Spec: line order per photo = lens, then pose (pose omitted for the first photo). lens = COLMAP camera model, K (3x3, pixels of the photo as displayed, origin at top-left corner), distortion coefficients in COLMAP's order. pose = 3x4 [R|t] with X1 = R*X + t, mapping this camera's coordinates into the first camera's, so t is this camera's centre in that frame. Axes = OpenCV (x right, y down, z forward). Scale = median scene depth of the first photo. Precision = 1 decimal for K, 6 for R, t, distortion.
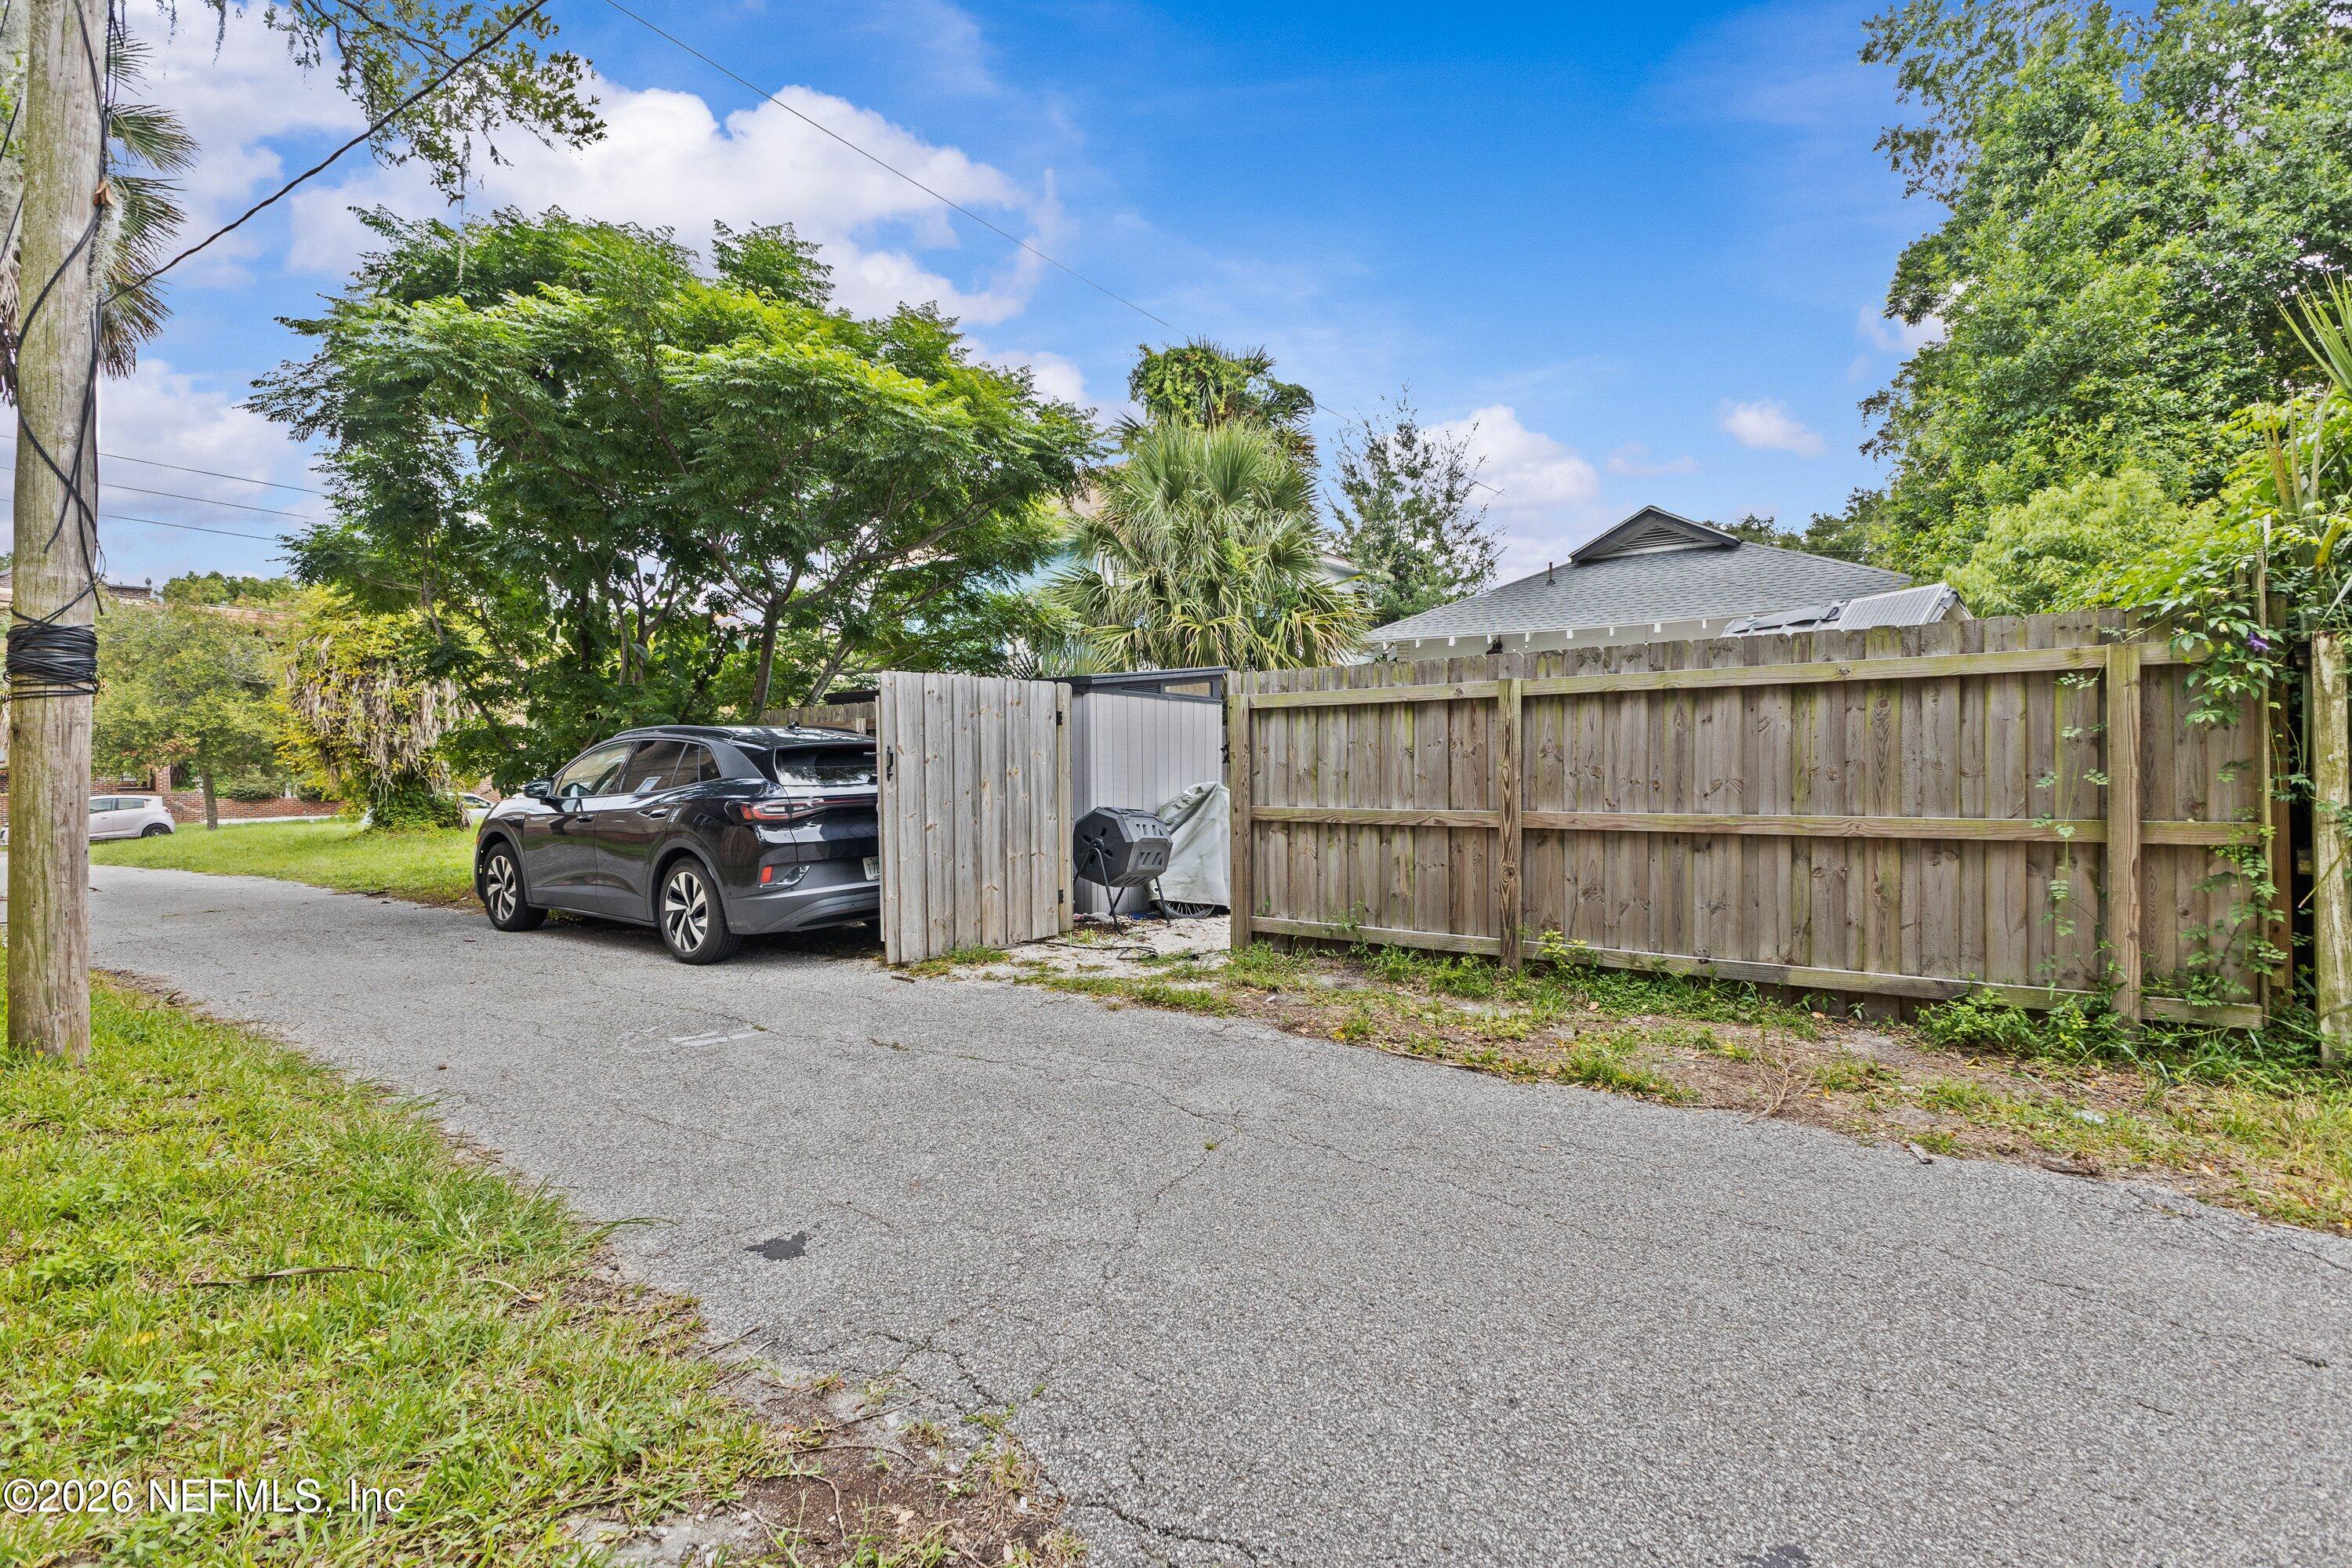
lens RADIAL K [[1281.8, 0, 1174.6], [0, 1281.8, 797.6], [0, 0, 1]] dist [-0.081203, 0.044823]
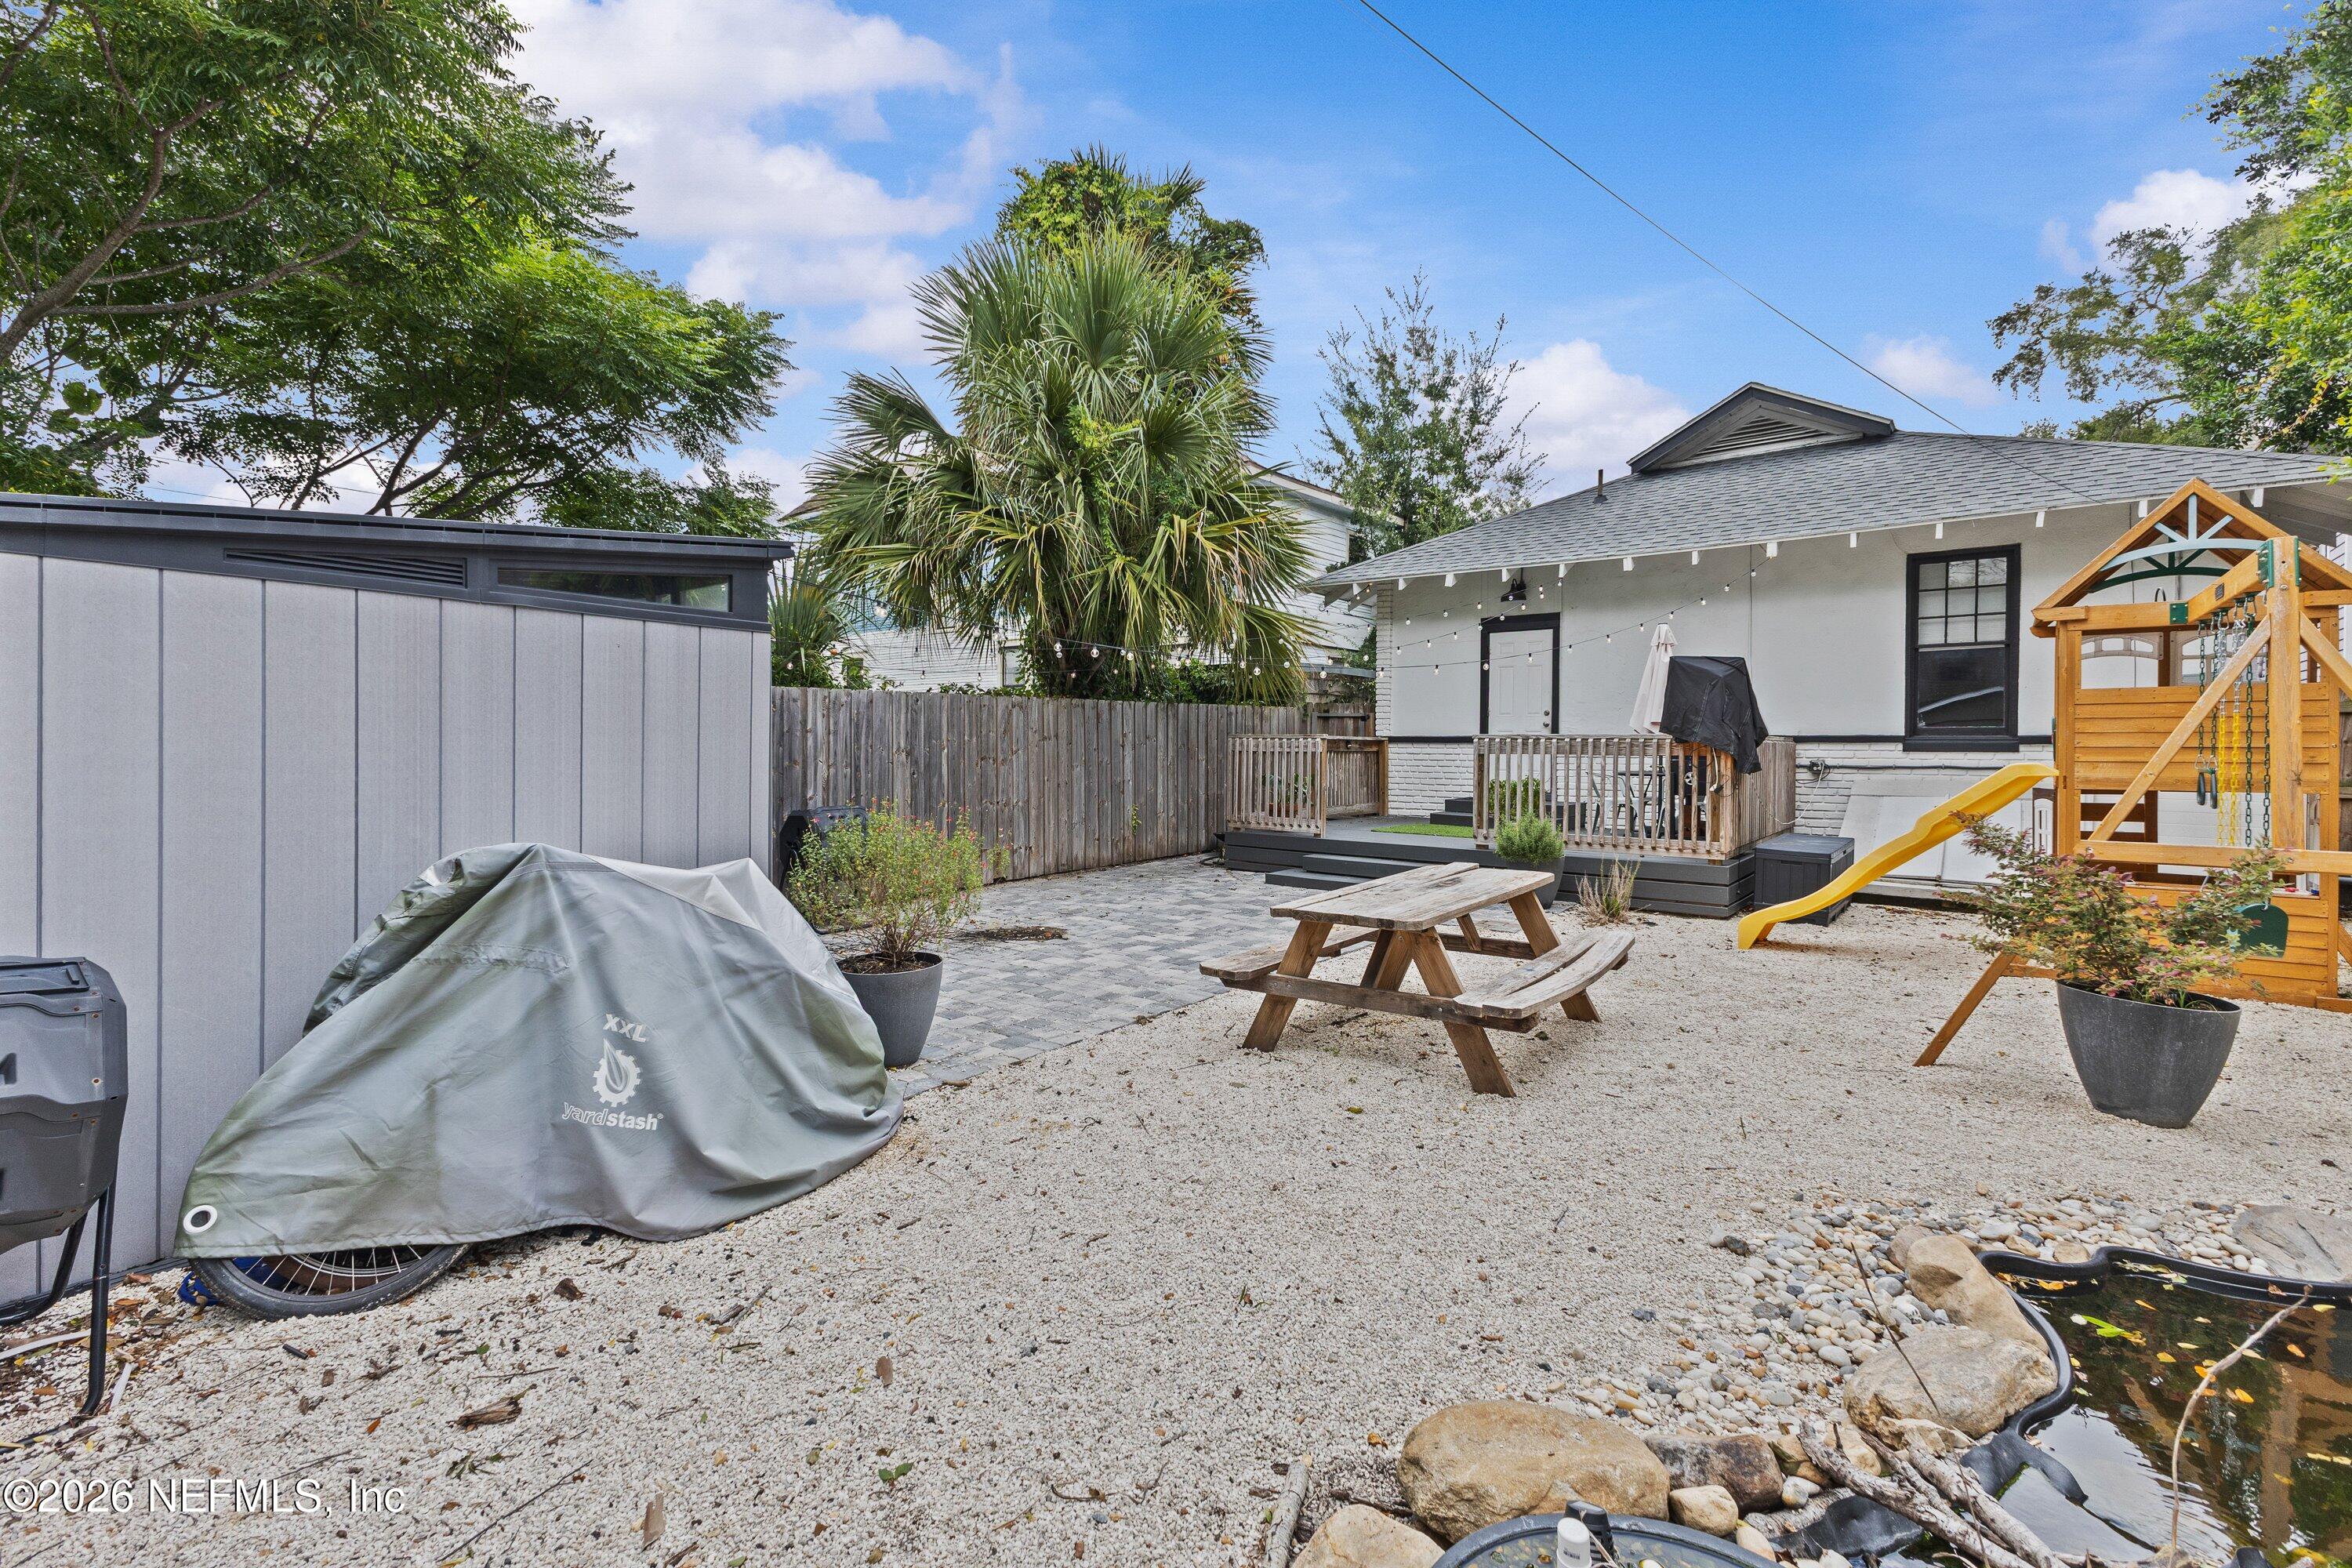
lens RADIAL K [[1281.8, 0, 1174.6], [0, 1281.8, 797.6], [0, 0, 1]] dist [-0.081203, 0.044823]
pose [[0.999156, 0.012384, -0.039168, 0.066340], [-0.012020, 0.999882, 0.009518, -0.009191], [0.039281, -0.009039, 0.999187, 0.214487]]
